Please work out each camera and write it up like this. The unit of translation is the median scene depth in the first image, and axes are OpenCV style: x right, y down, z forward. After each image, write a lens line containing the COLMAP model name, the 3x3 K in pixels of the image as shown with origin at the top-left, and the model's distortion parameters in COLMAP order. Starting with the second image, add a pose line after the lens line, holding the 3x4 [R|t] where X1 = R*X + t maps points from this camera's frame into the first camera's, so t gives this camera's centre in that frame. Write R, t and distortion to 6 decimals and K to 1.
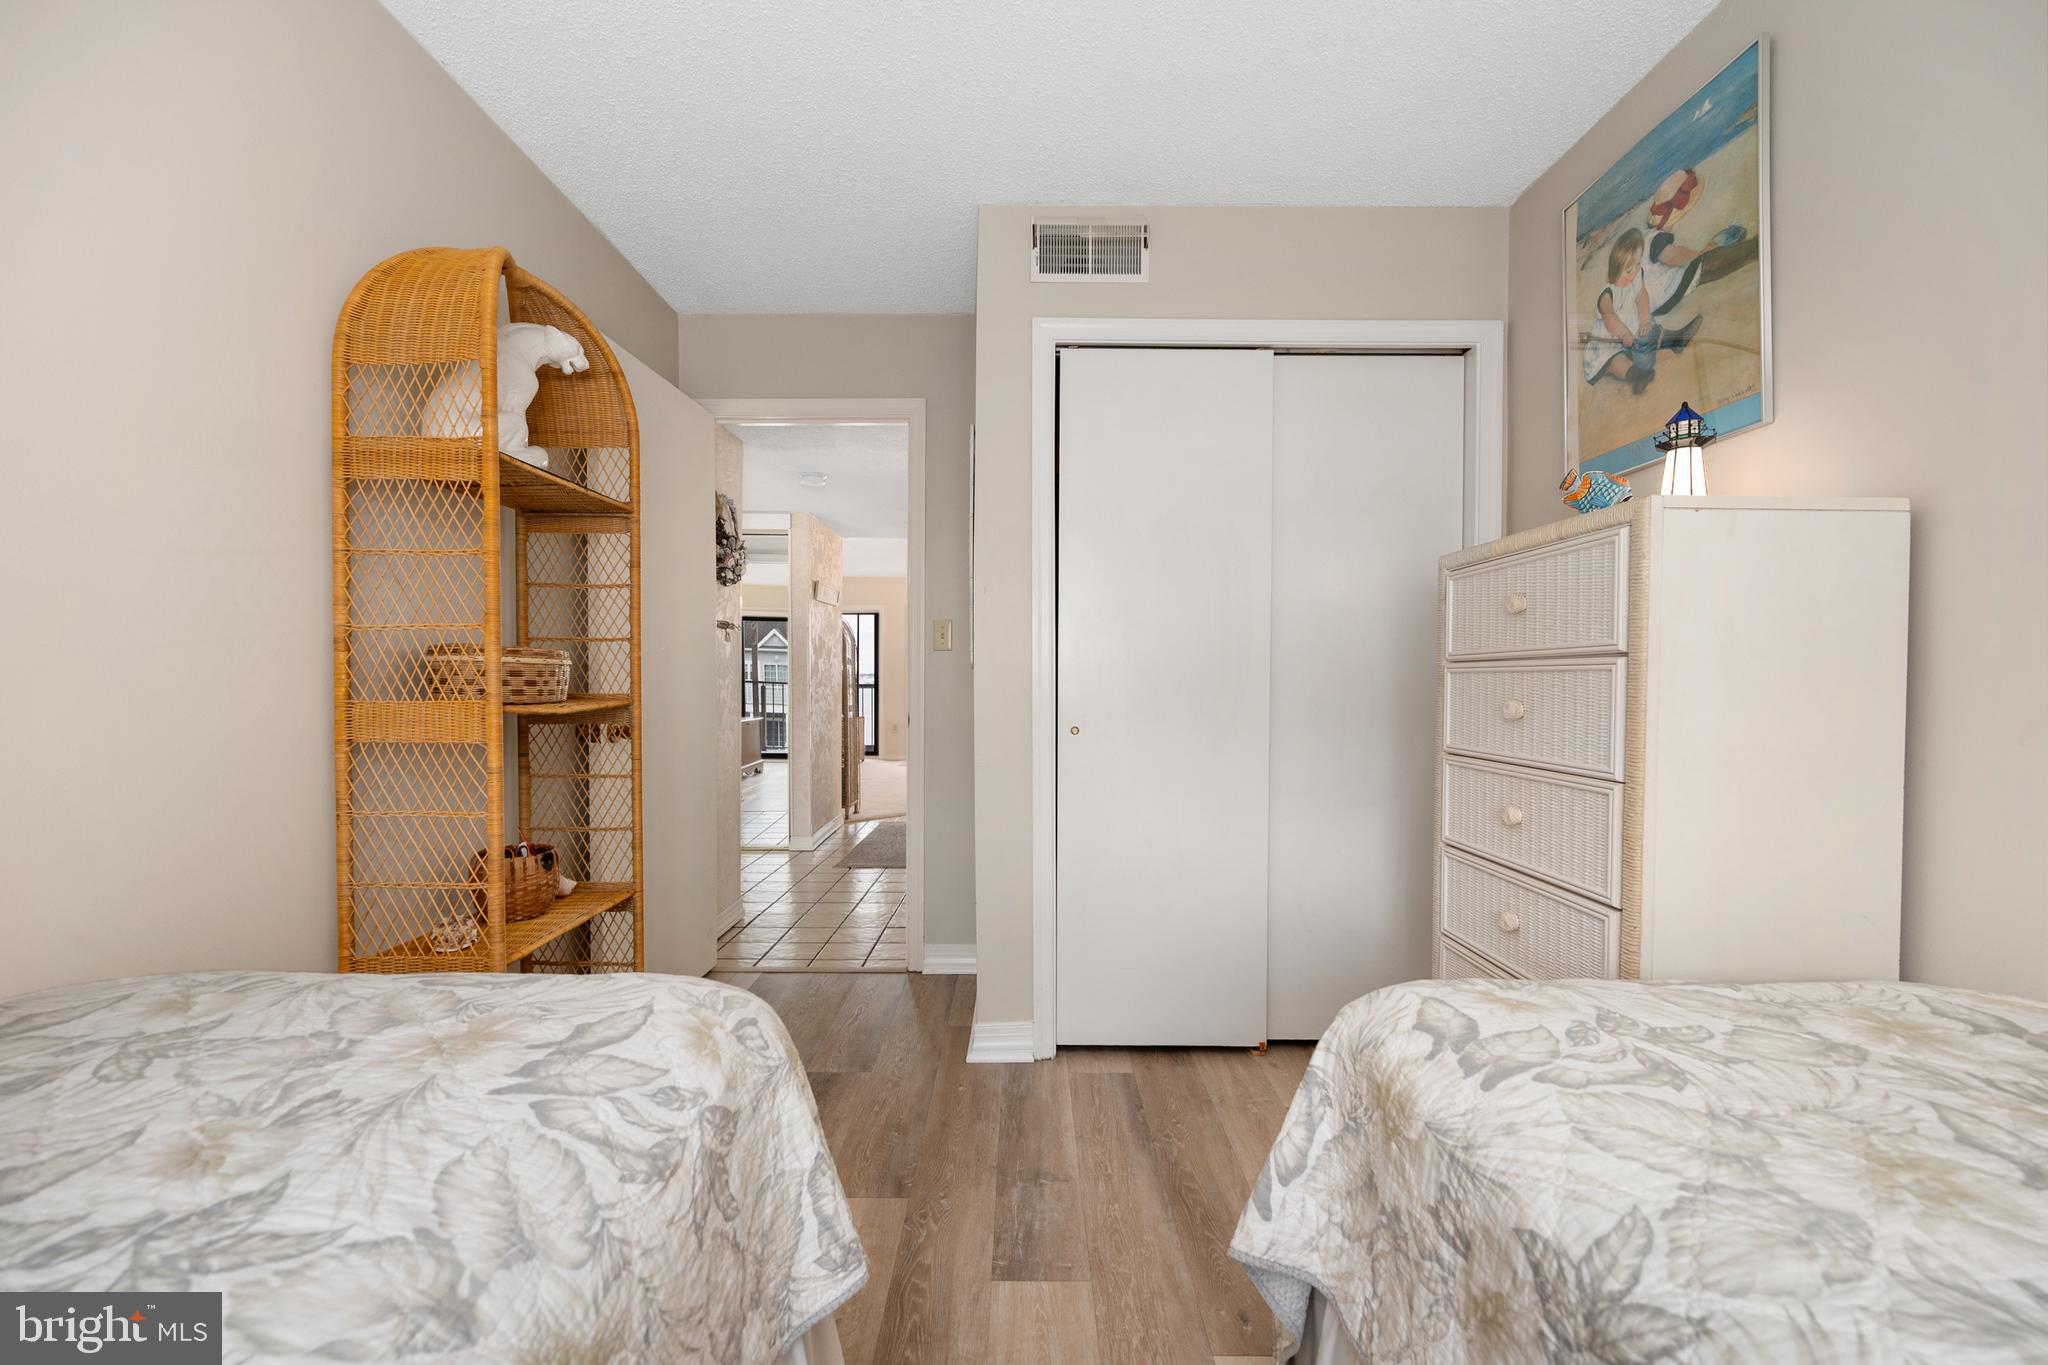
lens RADIAL K [[815.8, 0, 1024.0], [0, 815.8, 682.5], [0, 0, 1]] dist [0.000930, 0.000118]
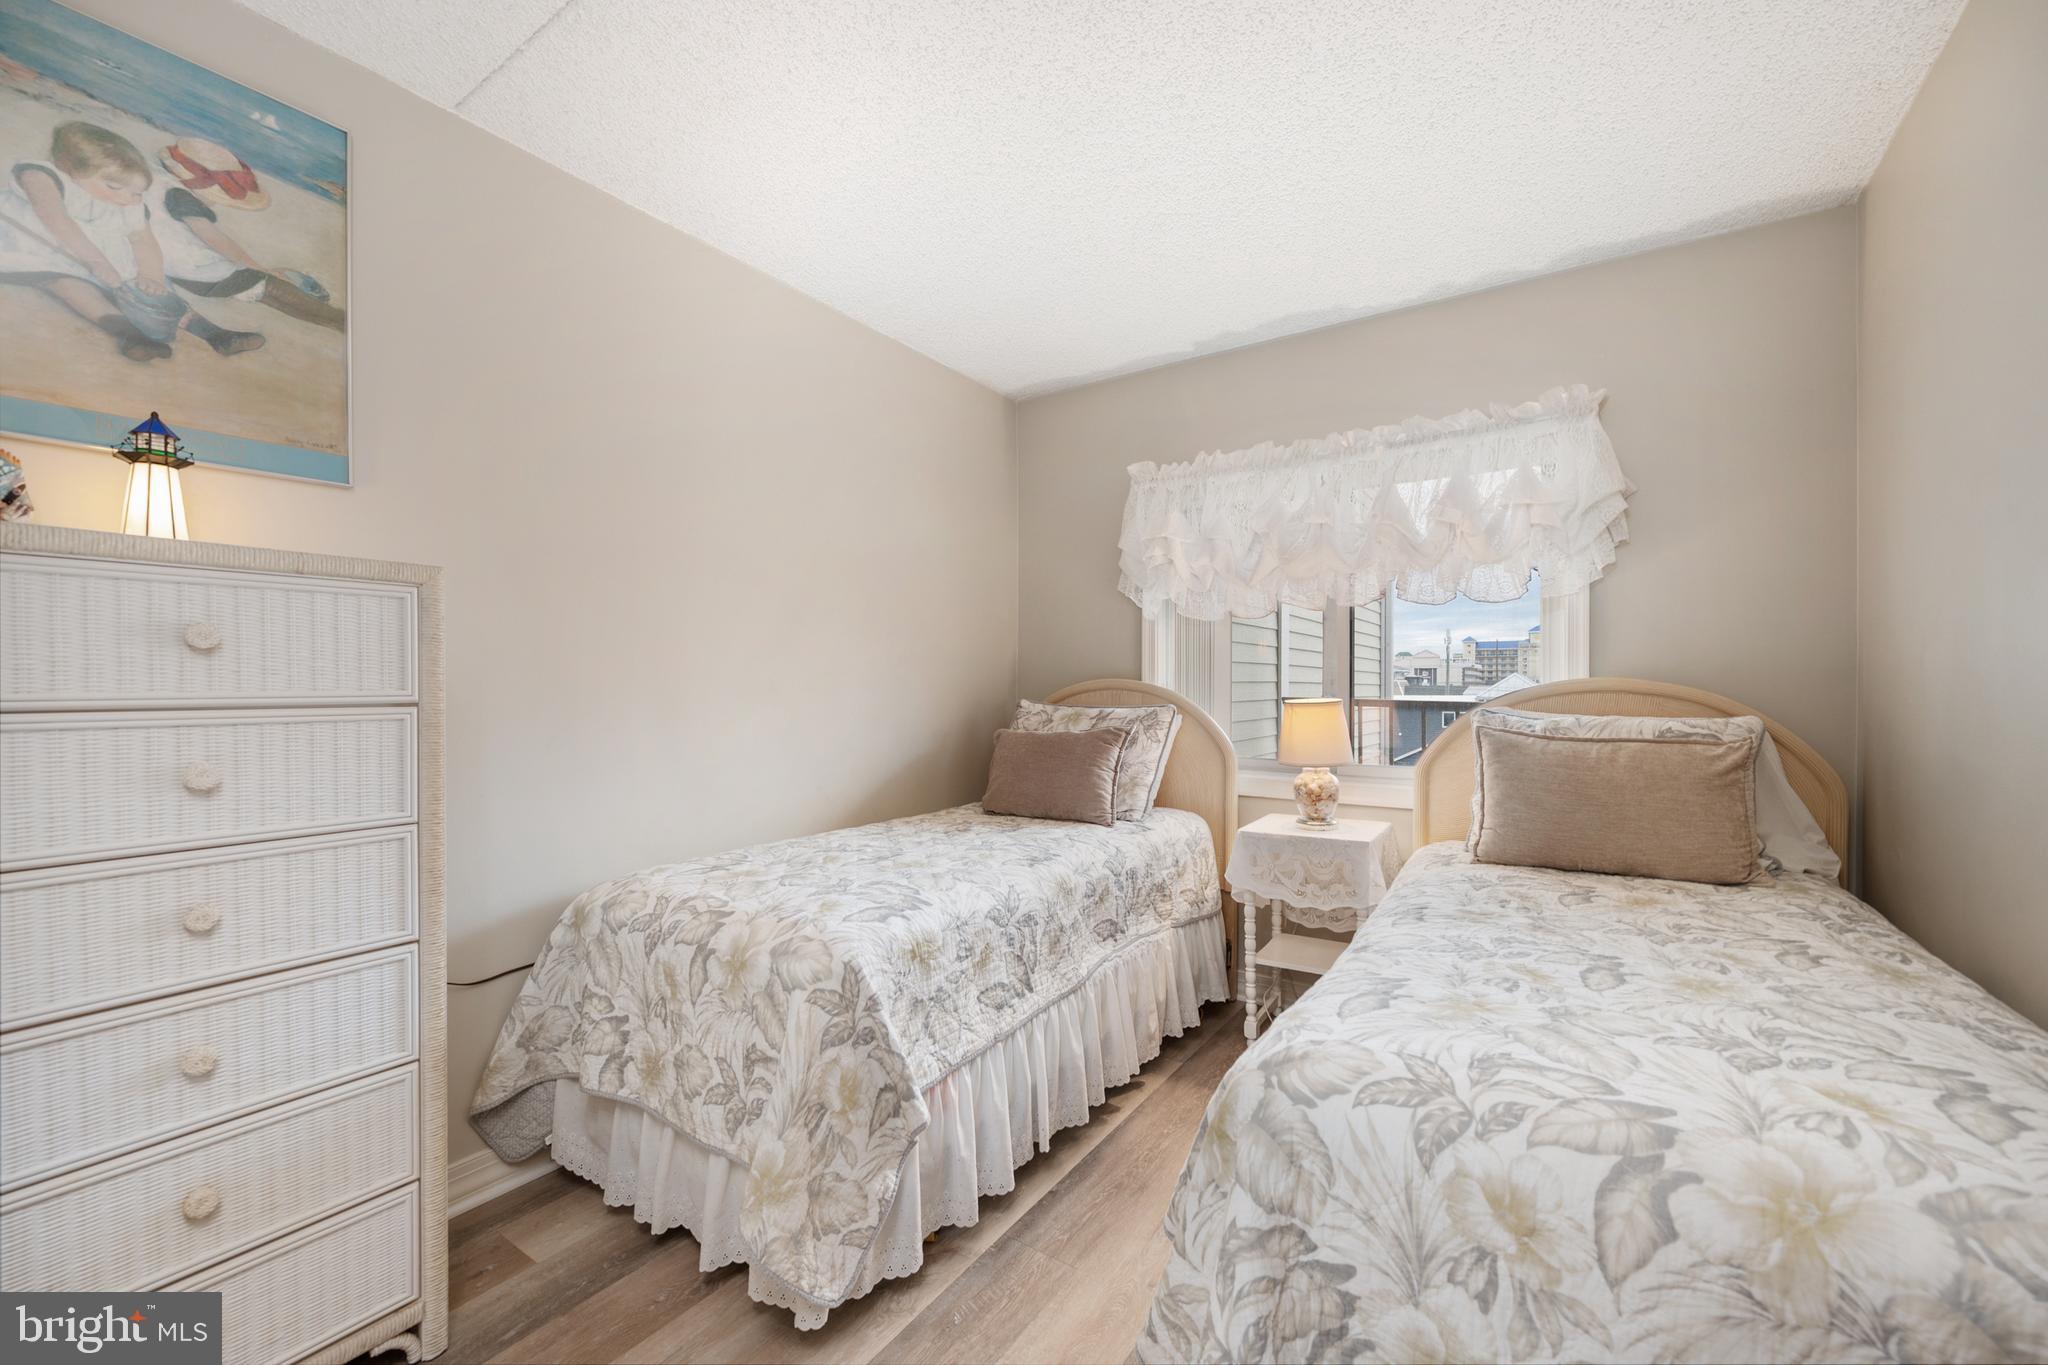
lens RADIAL K [[815.8, 0, 1024.0], [0, 815.8, 682.5], [0, 0, 1]] dist [0.000930, 0.000118]
pose [[-0.823360, -0.002173, 0.567516, -0.409412], [-0.000352, 0.999994, 0.003318, -0.050703], [-0.567520, 0.002532, -0.823356, 1.220139]]
